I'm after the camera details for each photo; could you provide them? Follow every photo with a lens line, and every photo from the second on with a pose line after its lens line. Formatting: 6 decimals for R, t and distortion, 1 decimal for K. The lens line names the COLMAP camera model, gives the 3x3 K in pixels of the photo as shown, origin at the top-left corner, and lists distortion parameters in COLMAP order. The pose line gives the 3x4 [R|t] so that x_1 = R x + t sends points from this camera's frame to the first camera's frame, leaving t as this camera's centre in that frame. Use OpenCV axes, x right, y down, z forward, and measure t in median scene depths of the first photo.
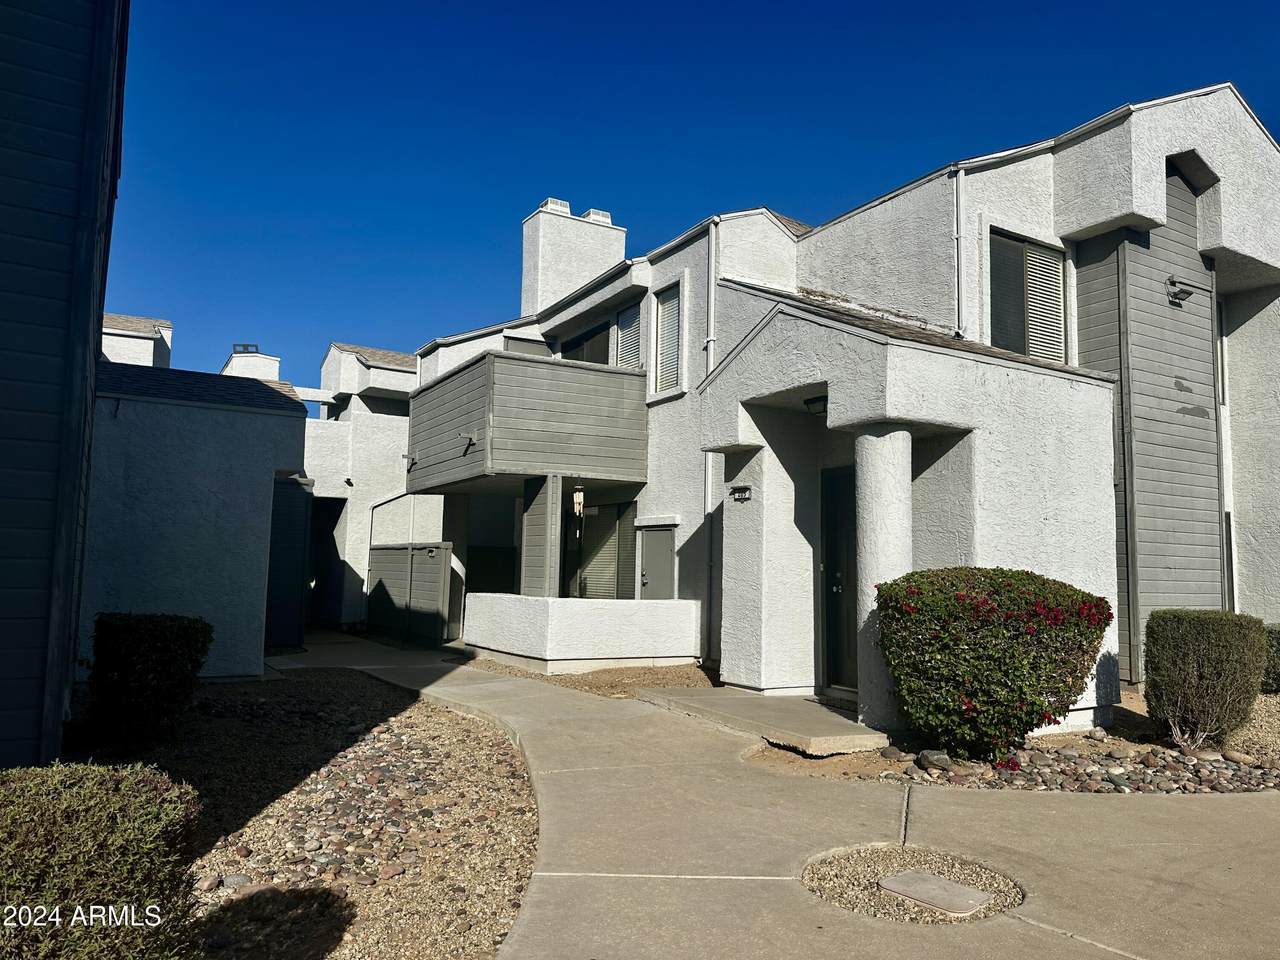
lens RADIAL K [[905.2, 0, 640.0], [0, 905.2, 480.0], [0, 0, 1]] dist [0.105952, -0.173804]
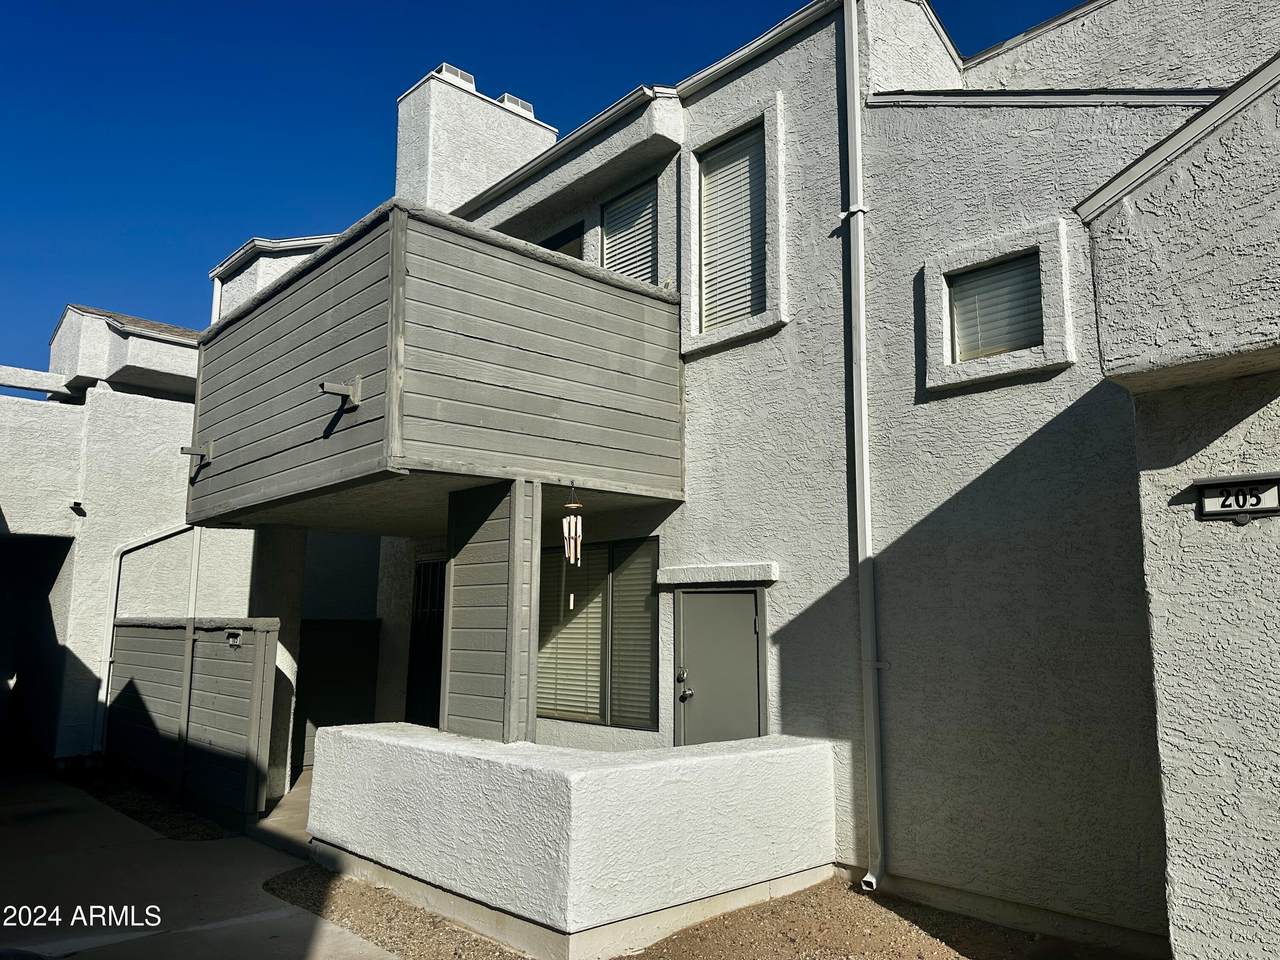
lens RADIAL K [[905.2, 0, 640.0], [0, 905.2, 480.0], [0, 0, 1]] dist [0.105952, -0.173804]
pose [[0.977303, 0.015572, 0.211271, -0.128410], [-0.003963, 0.998464, -0.055262, 0.019715], [-0.211807, 0.053171, 0.975864, 0.483832]]
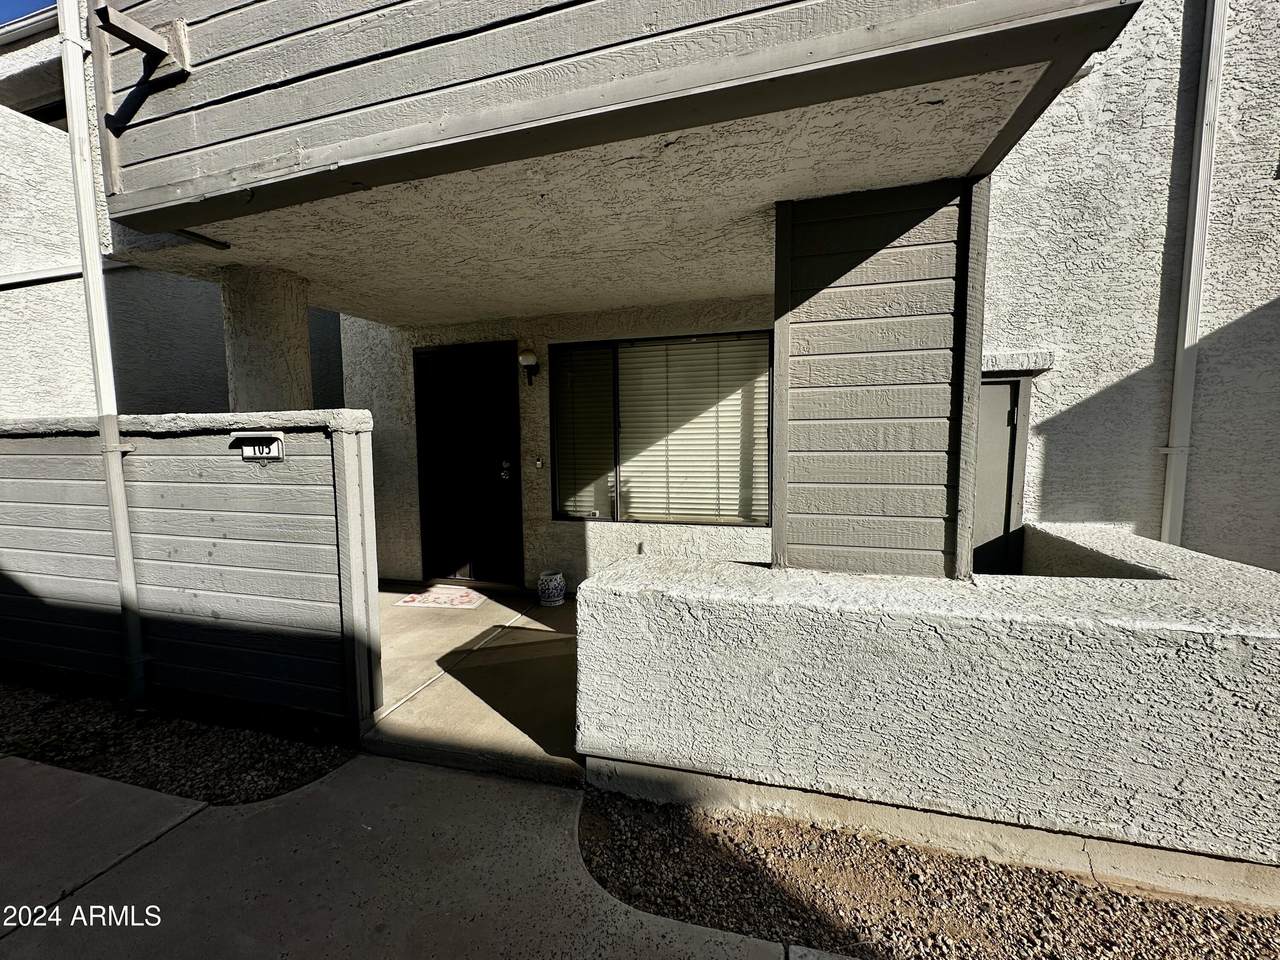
lens RADIAL K [[512.8, 0, 640.0], [0, 512.8, 480.0], [0, 0, 1]] dist [0.000031, -0.000317]
pose [[0.726916, -0.090649, 0.680717, -0.283163], [-0.037887, 0.984446, 0.171553, 0.063134], [-0.685680, -0.150495, 0.712176, 0.878411]]
